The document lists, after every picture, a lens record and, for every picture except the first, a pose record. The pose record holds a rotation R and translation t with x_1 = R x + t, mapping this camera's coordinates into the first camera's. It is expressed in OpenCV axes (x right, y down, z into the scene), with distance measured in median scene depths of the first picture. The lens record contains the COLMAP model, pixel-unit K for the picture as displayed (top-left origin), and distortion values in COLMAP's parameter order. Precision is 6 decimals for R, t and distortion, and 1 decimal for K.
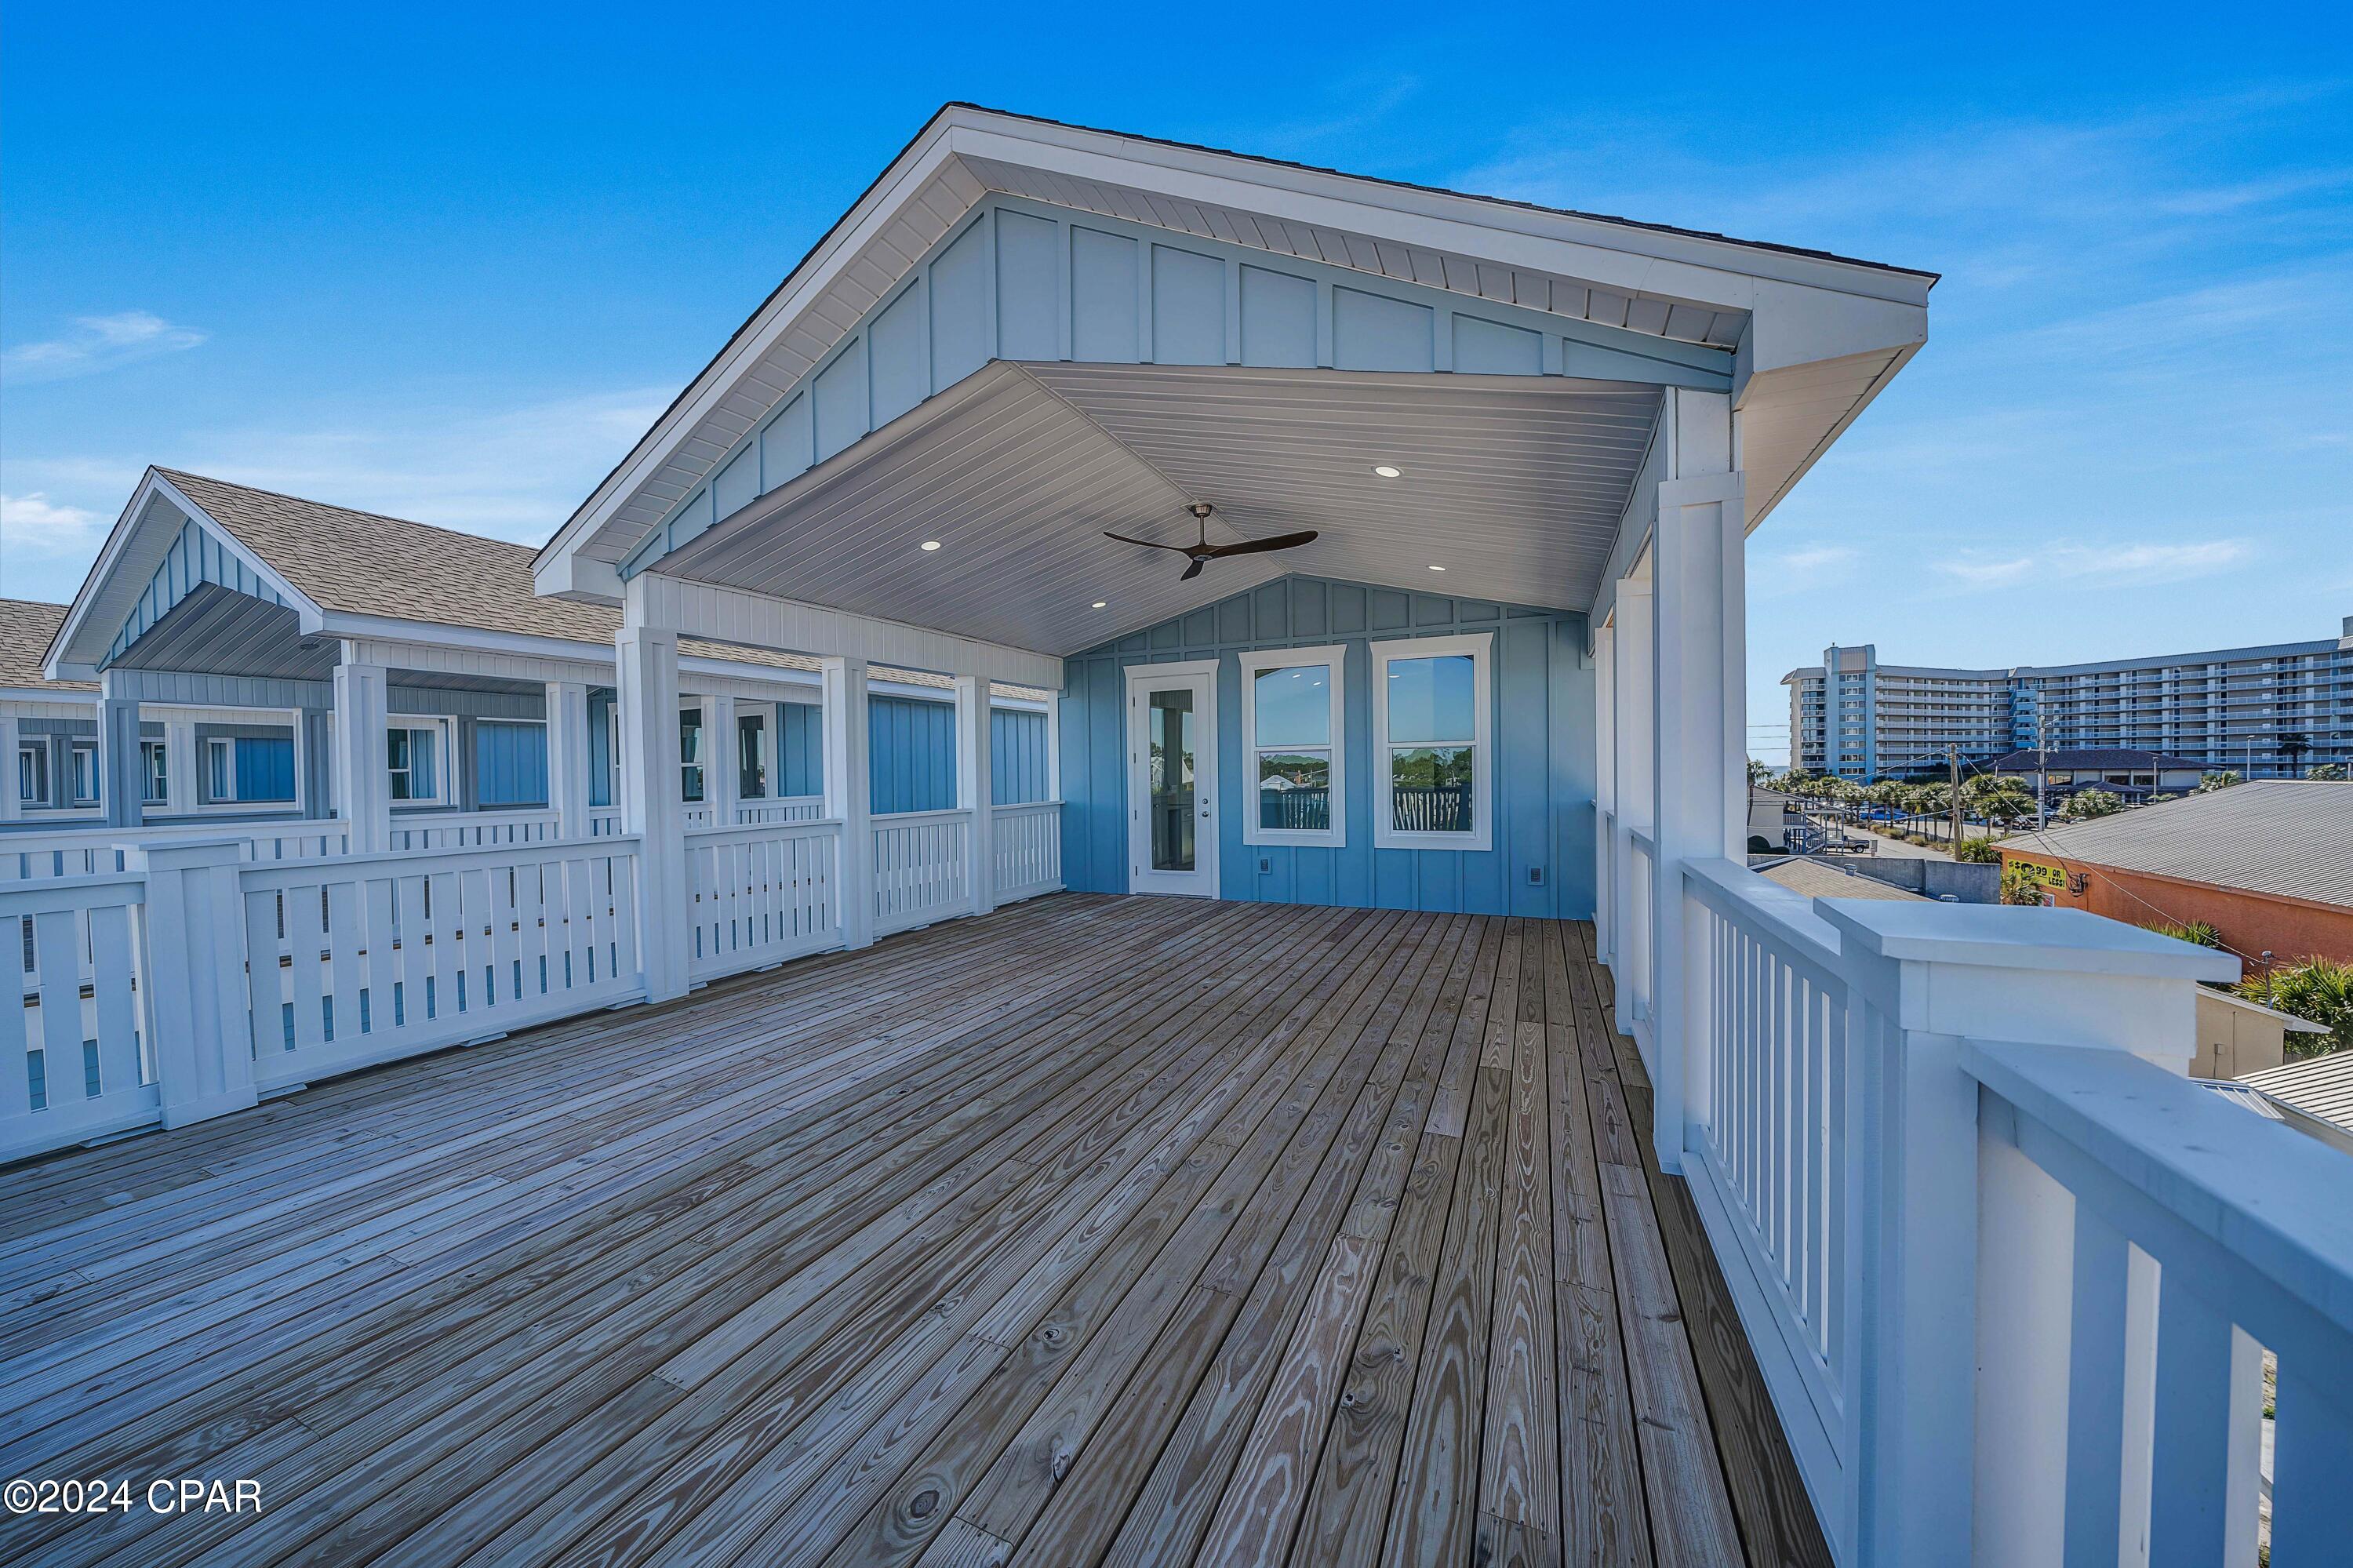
lens RADIAL K [[812.9, 0, 1158.9], [0, 812.9, 792.0], [0, 0, 1]] dist [-0.003296, -0.000275]
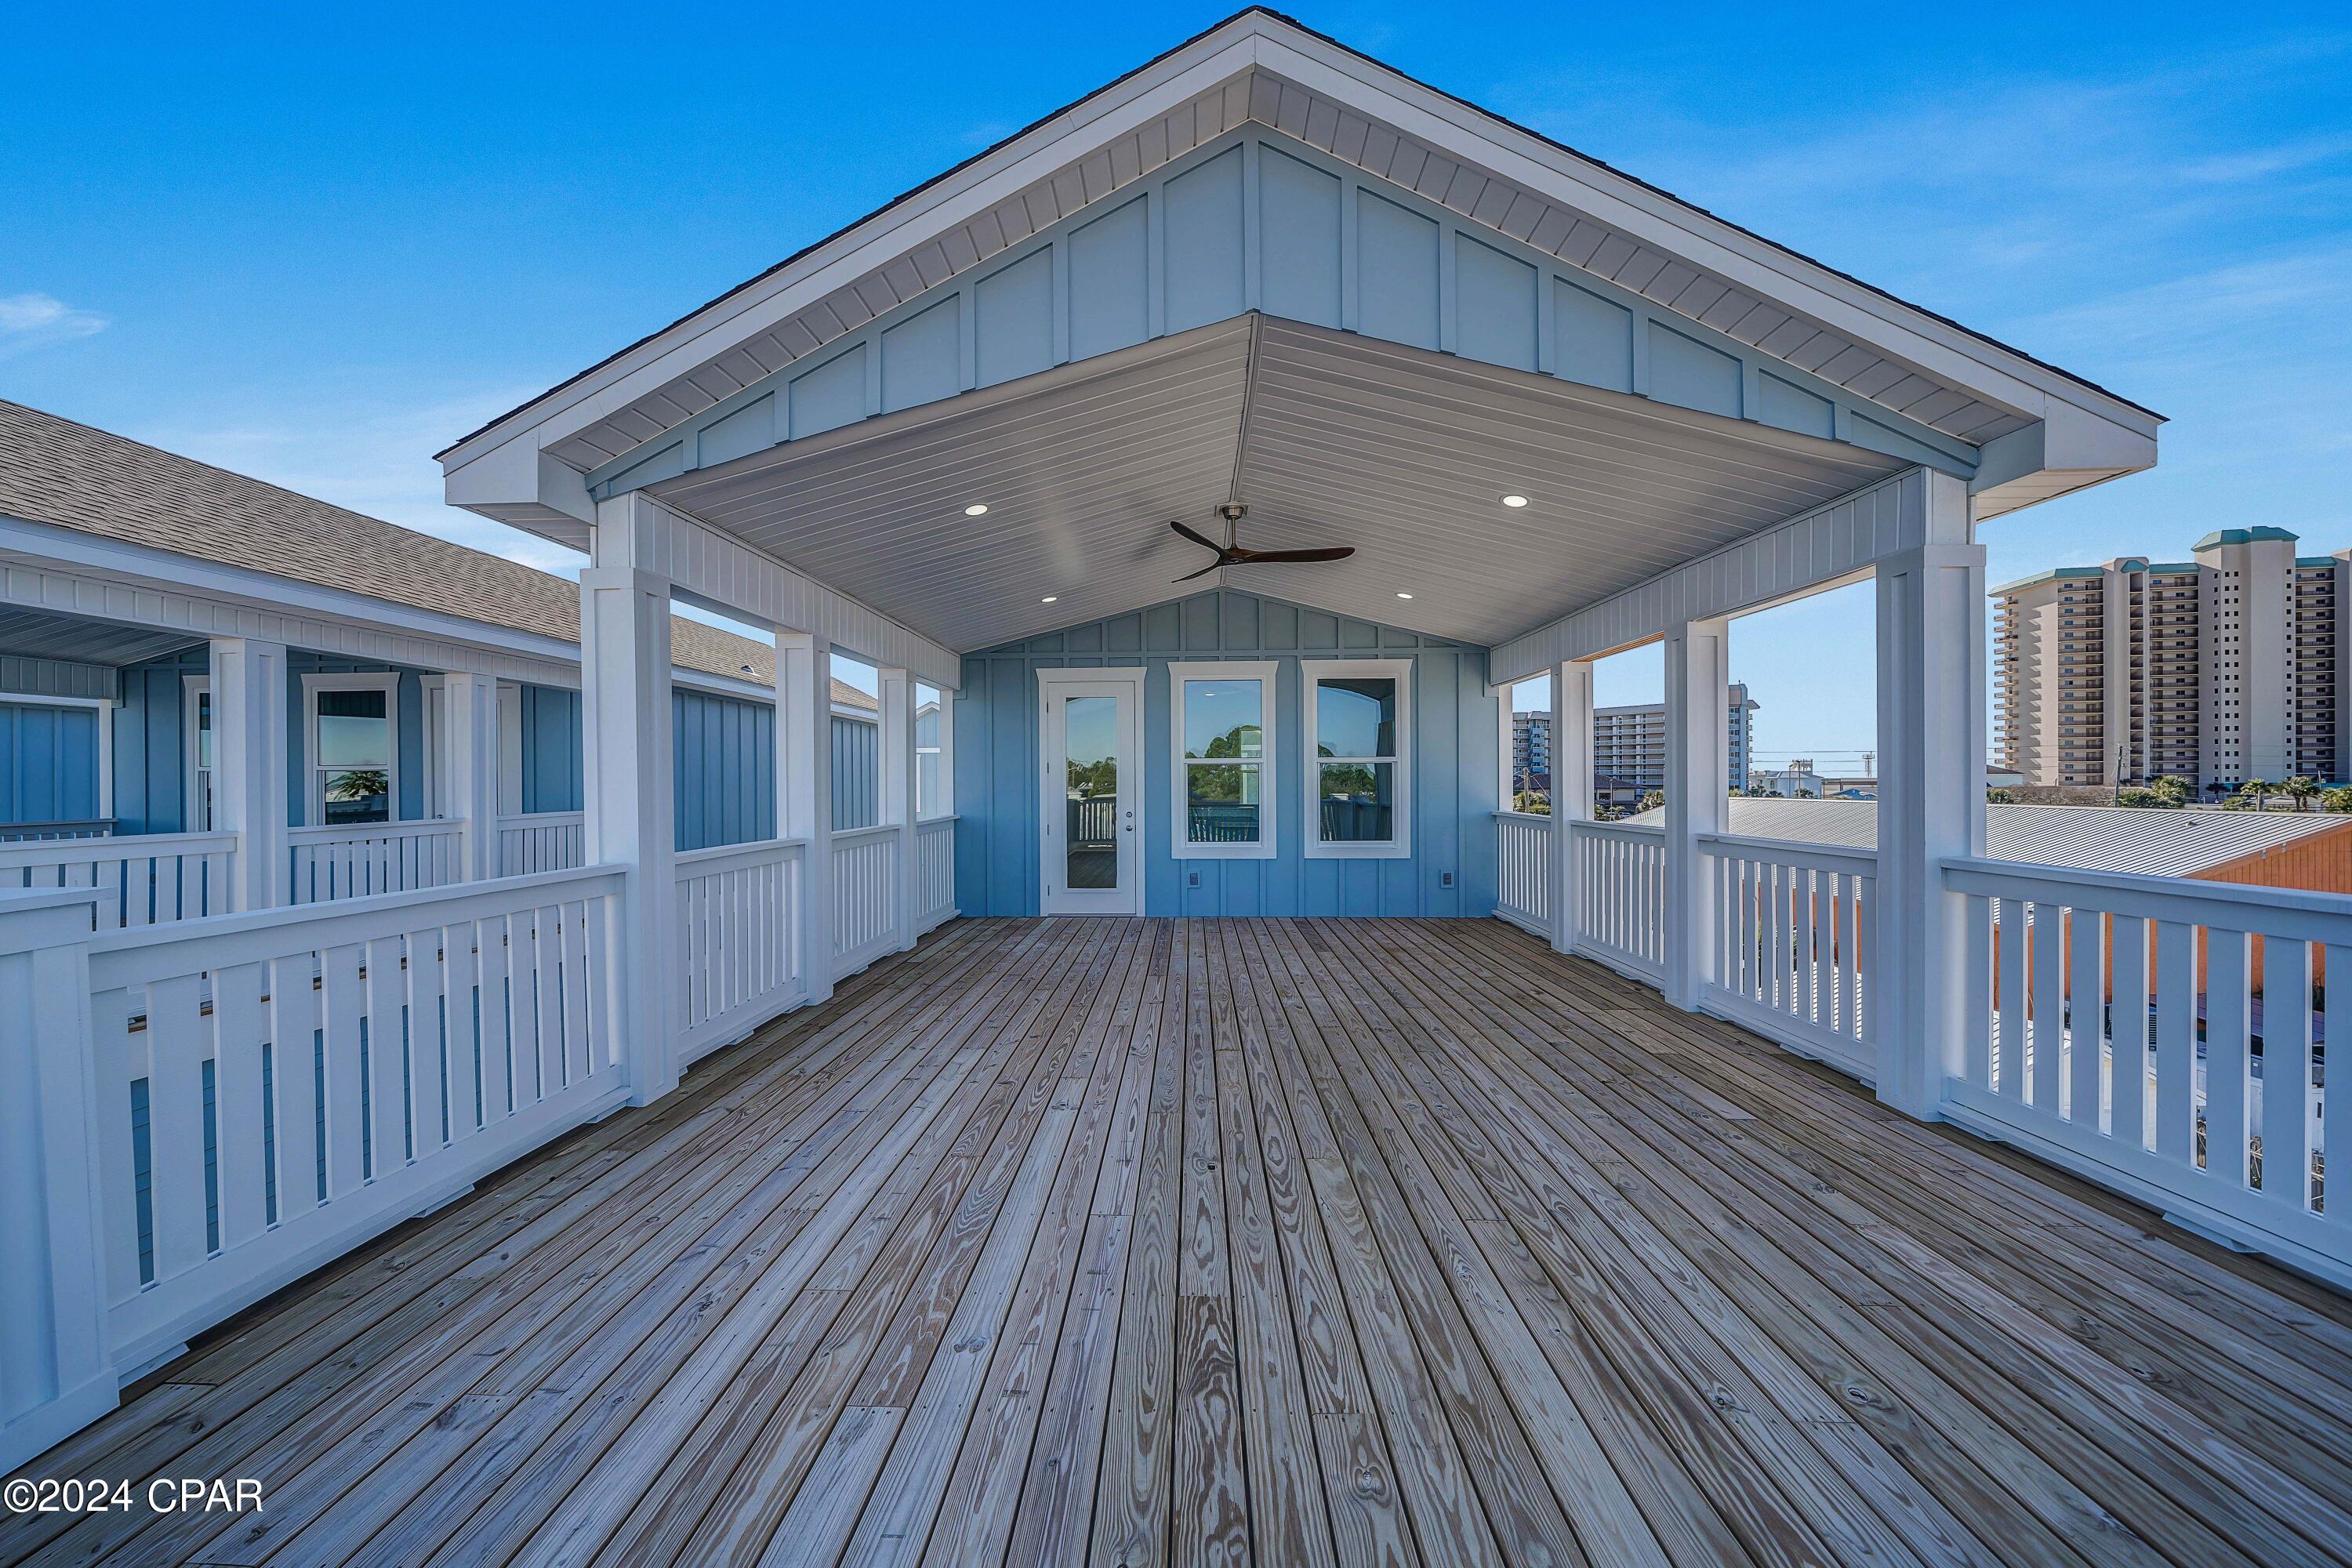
lens RADIAL K [[812.5, 0, 1158.4], [0, 812.5, 792.0], [0, 0, 1]] dist [-0.003296, -0.000275]
pose [[0.923614, 0.005249, 0.383288, -0.537295], [0.001414, 0.999853, -0.017100, 0.002500], [-0.383321, 0.016336, 0.923471, 0.200696]]
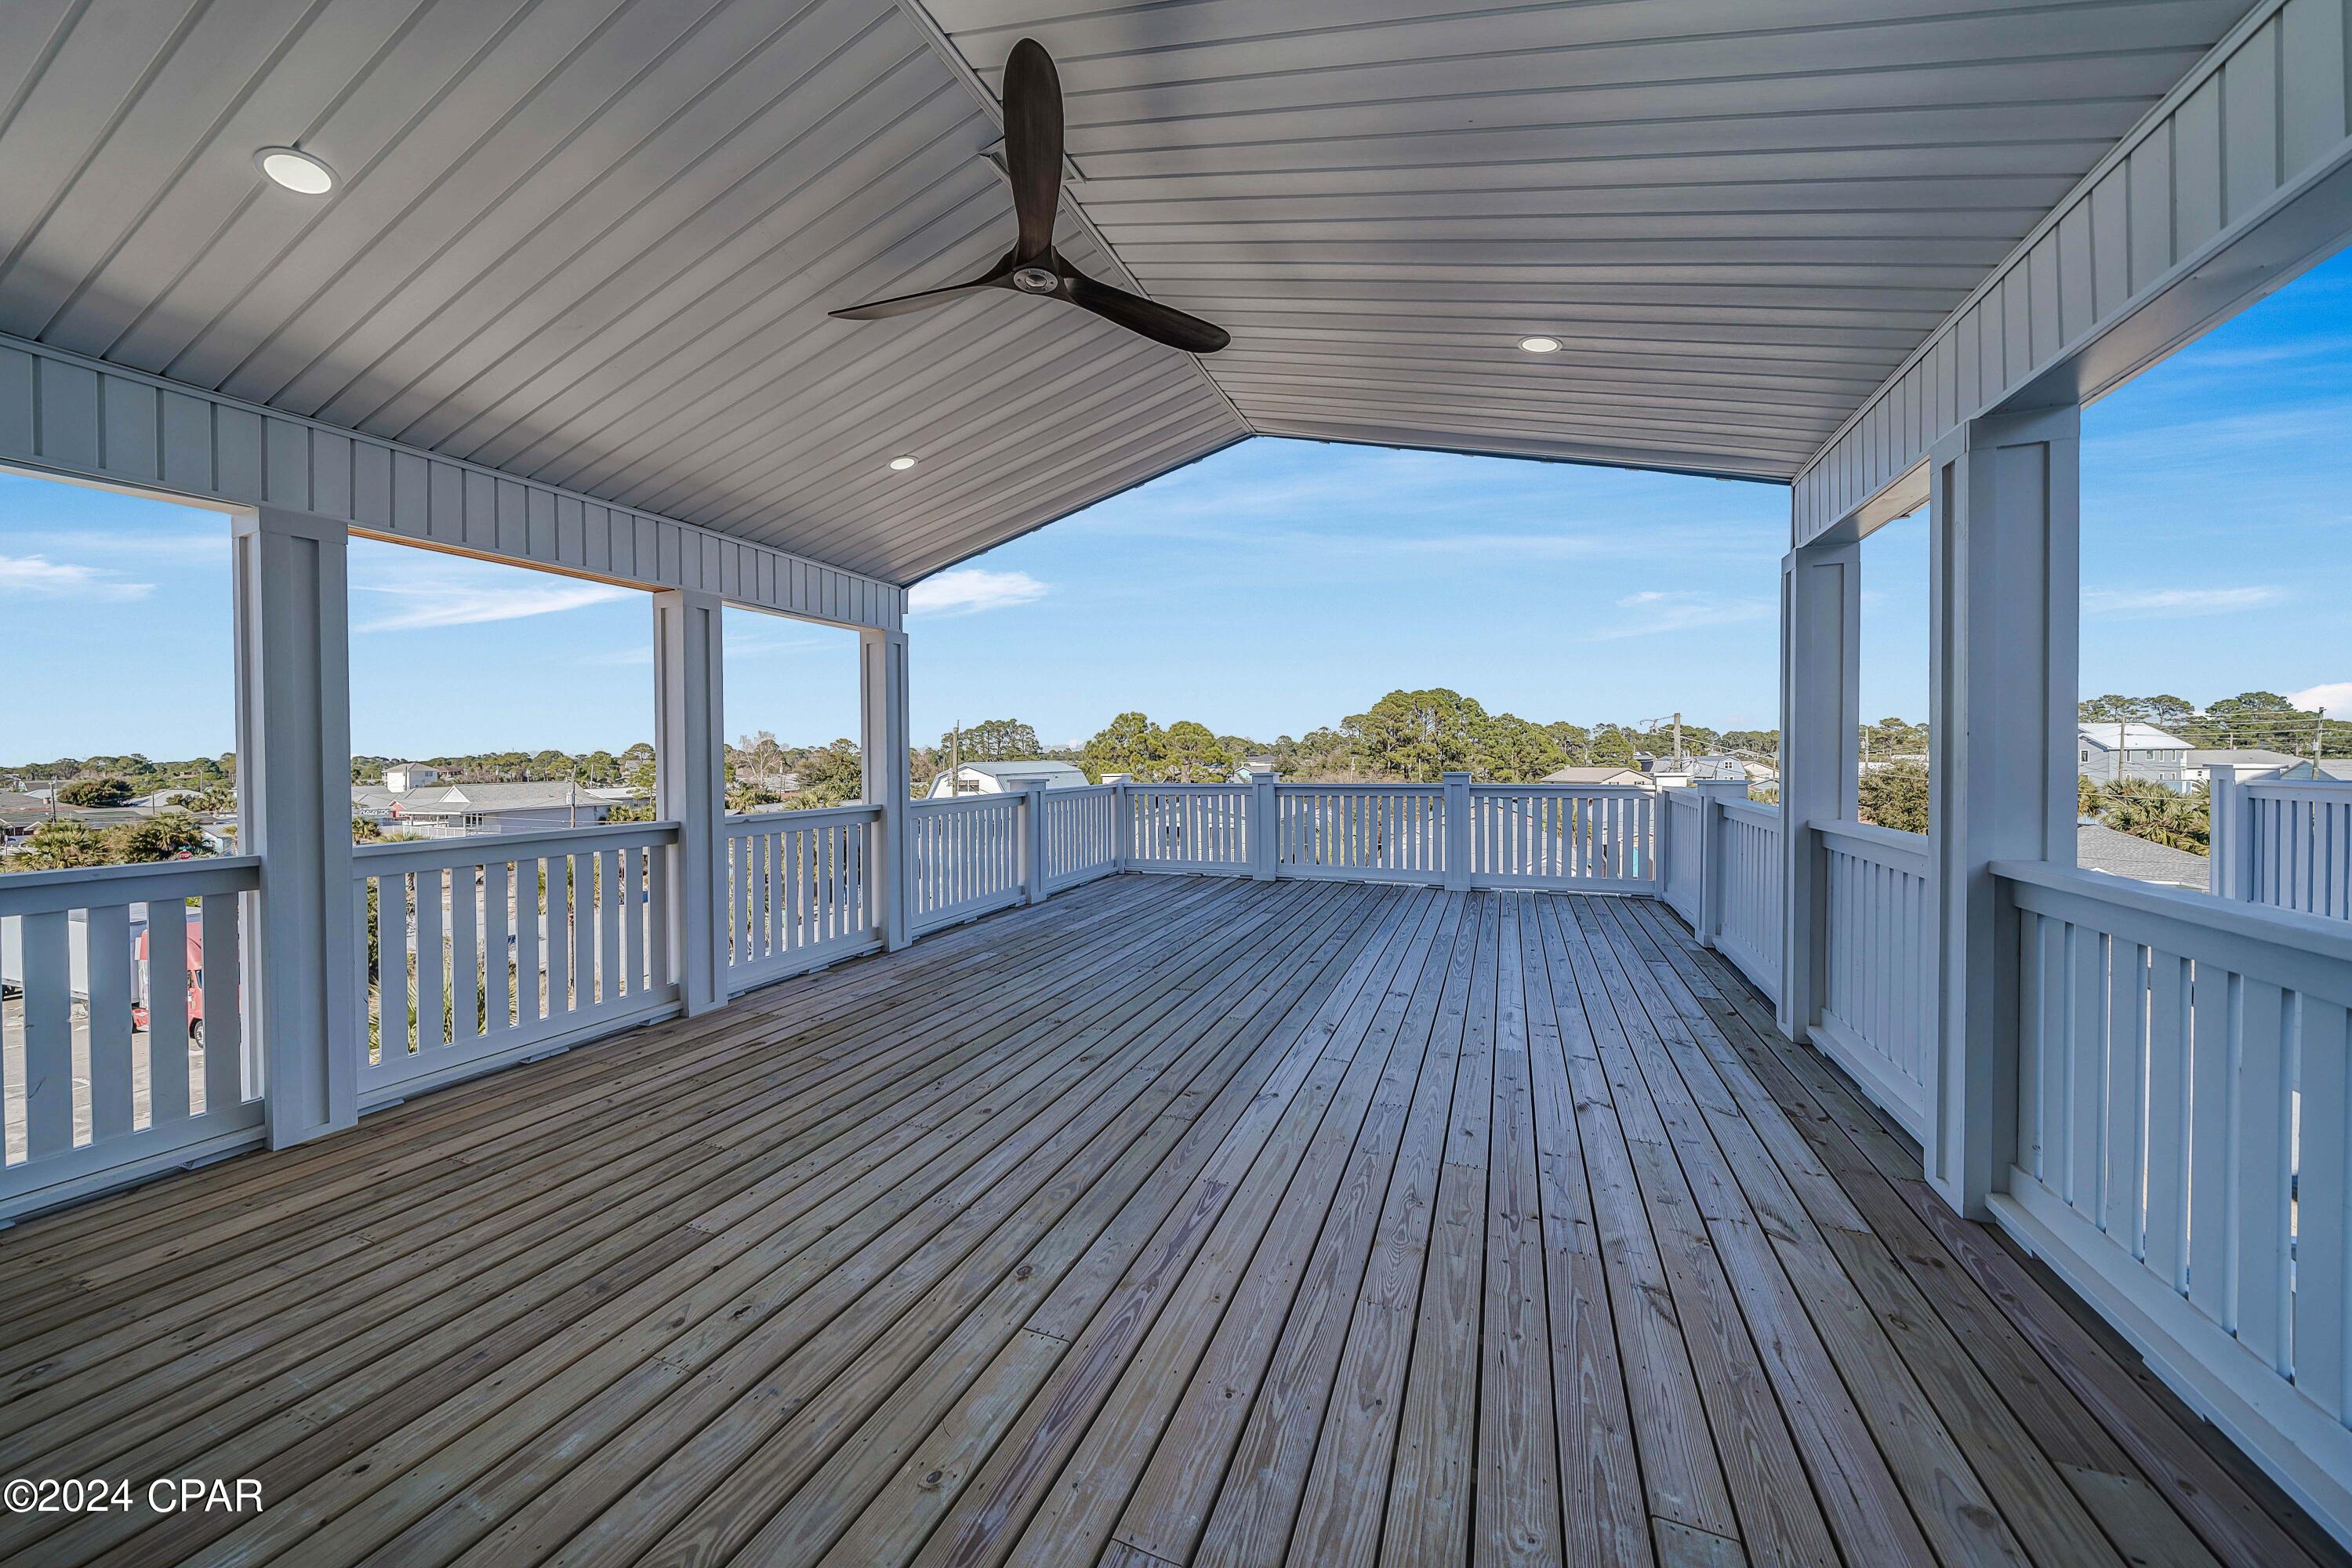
lens RADIAL K [[815.5, 0, 1178.5], [0, 815.5, 771.7], [0, 0, 1]] dist [-0.001965, -0.000254]
pose [[-0.998471, 0.025822, -0.048869, 0.003329], [0.024073, 0.999060, 0.036050, -0.039496], [0.049754, 0.034819, -0.998154, 1.971050]]
